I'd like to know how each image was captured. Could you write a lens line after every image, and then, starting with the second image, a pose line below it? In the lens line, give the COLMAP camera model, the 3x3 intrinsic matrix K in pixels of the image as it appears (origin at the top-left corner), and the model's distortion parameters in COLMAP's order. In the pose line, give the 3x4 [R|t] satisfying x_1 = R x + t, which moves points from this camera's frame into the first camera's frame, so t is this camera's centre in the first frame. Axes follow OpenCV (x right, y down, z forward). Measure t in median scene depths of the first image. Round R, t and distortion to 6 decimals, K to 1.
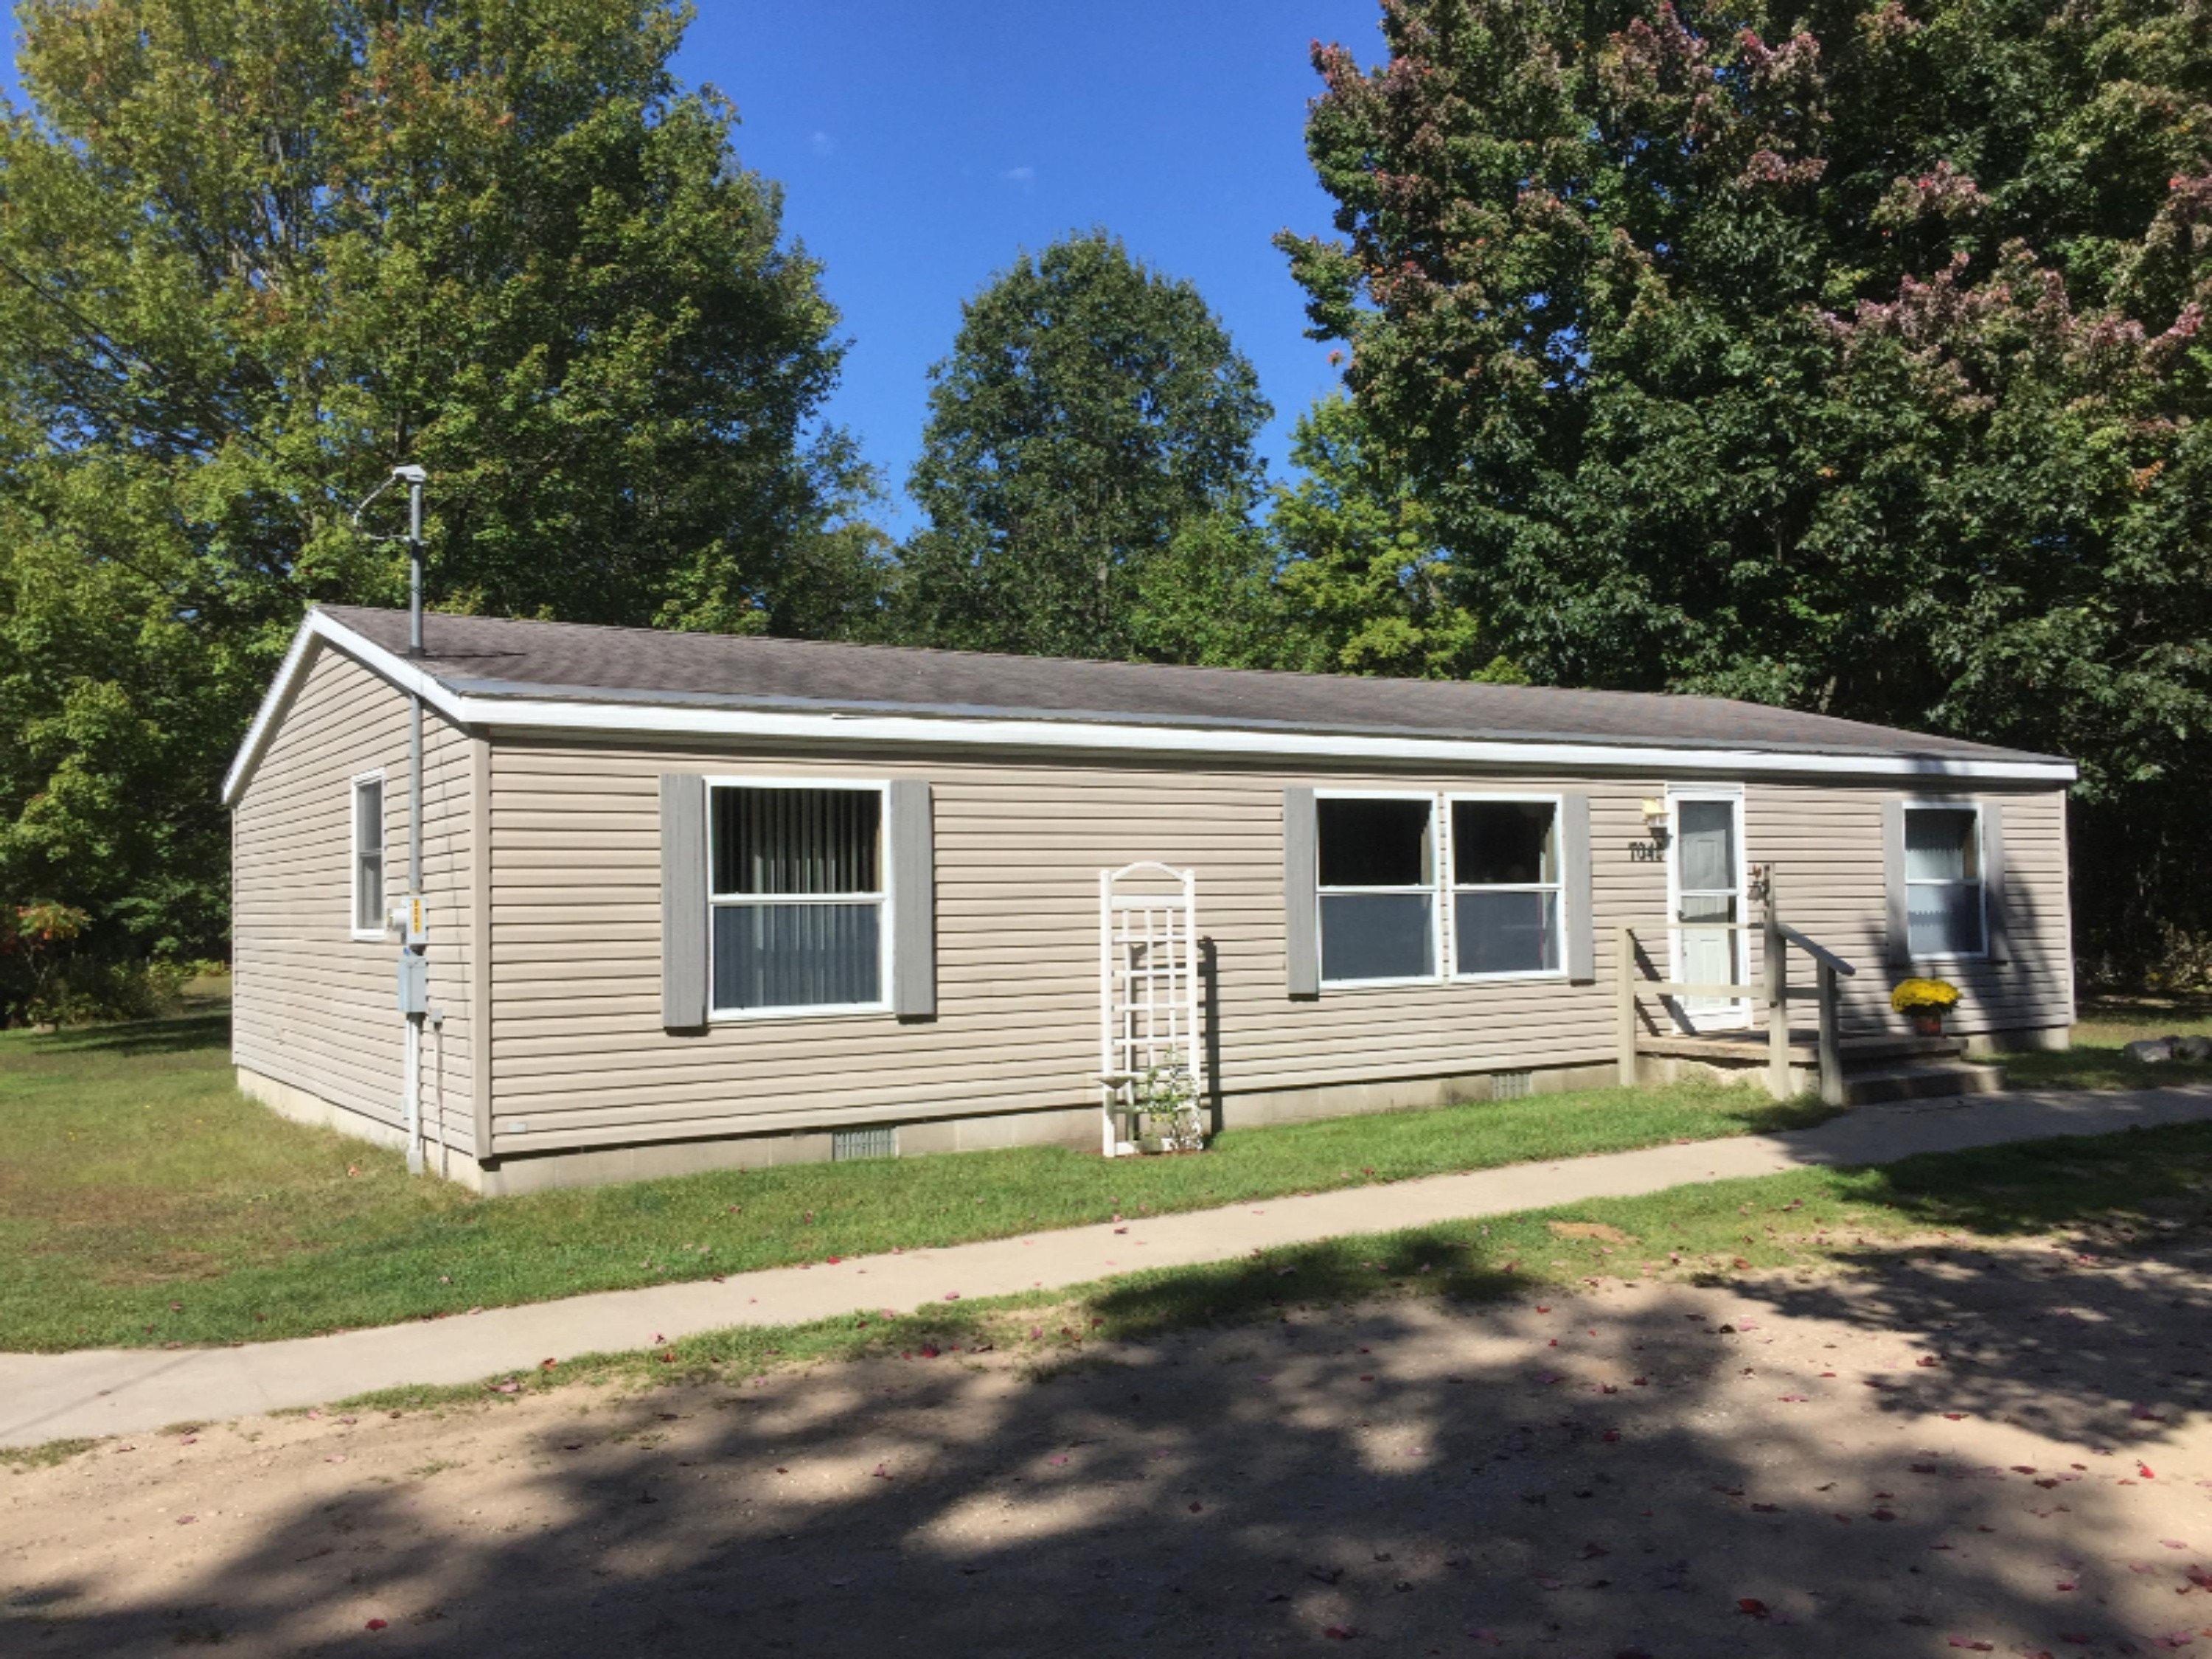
lens RADIAL K [[1883.5, 0, 1106.0], [0, 1883.5, 829.5], [0, 0, 1]] dist [0.097284, -0.097504]
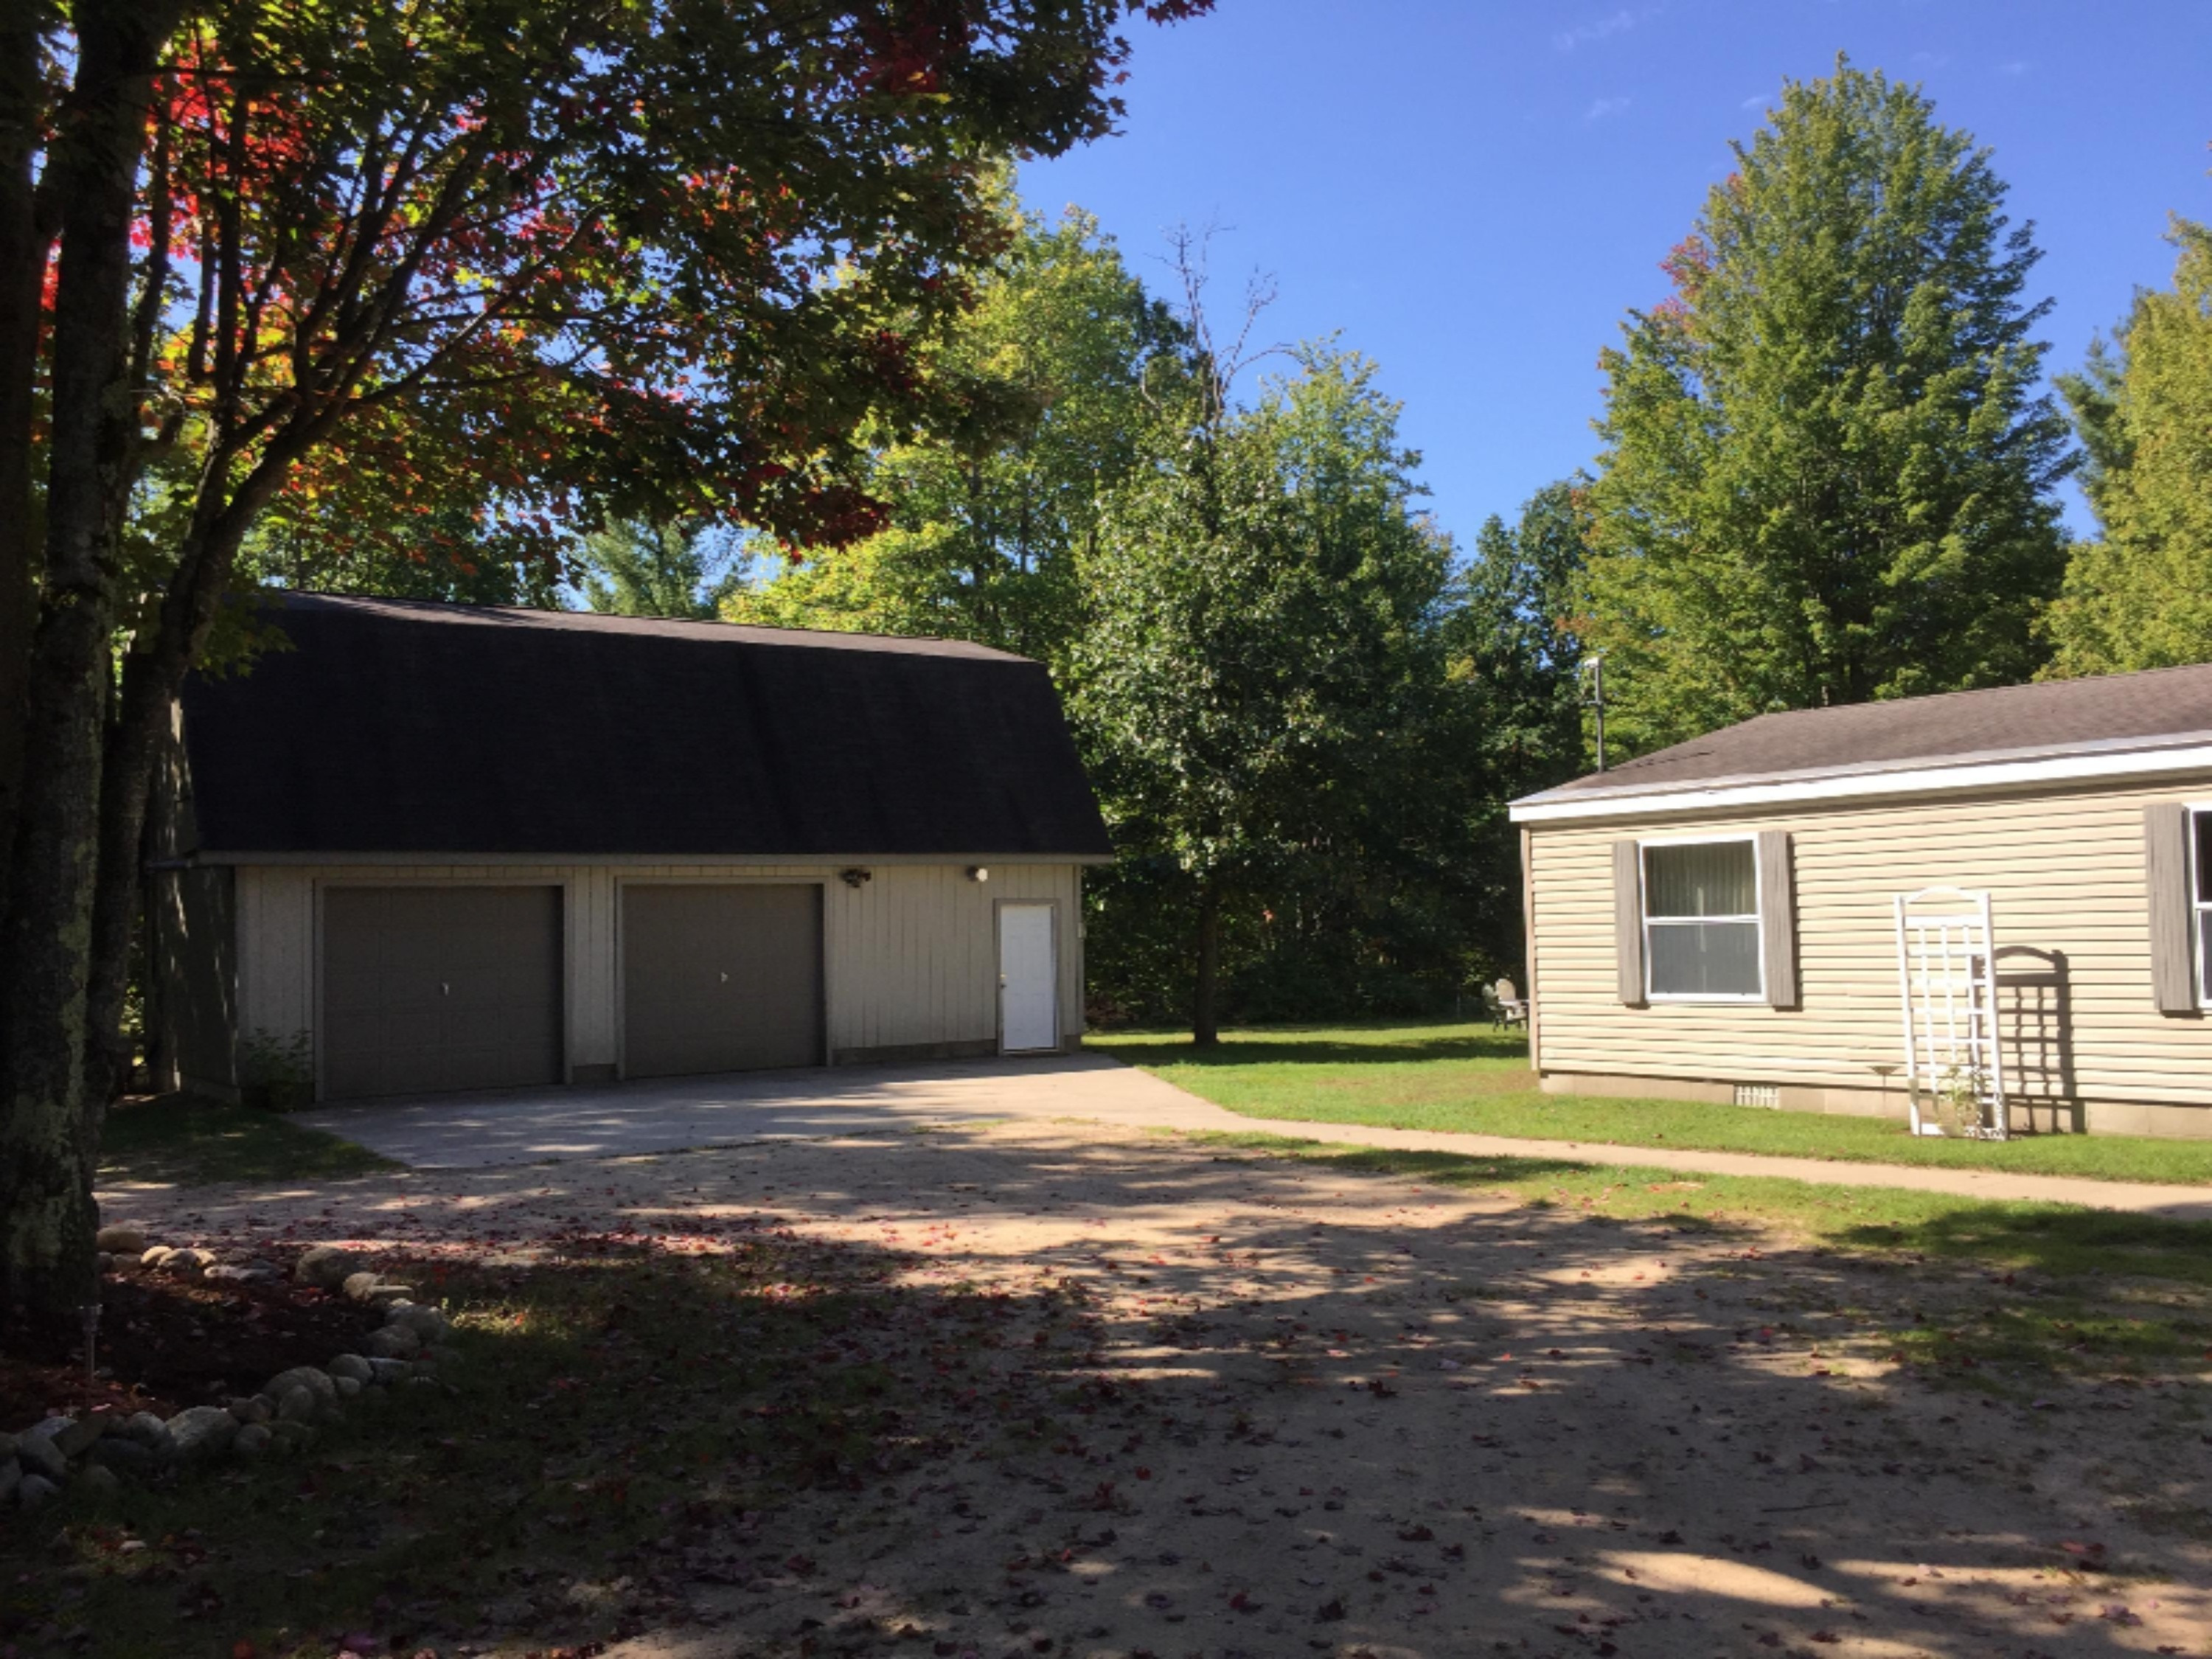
lens RADIAL K [[1883.5, 0, 1106.0], [0, 1883.5, 829.5], [0, 0, 1]] dist [0.097284, -0.097504]
pose [[0.088855, -0.047392, -0.994916, 1.217854], [0.056886, 0.997479, -0.042434, 0.003237], [0.994419, -0.052826, 0.091327, 0.402052]]
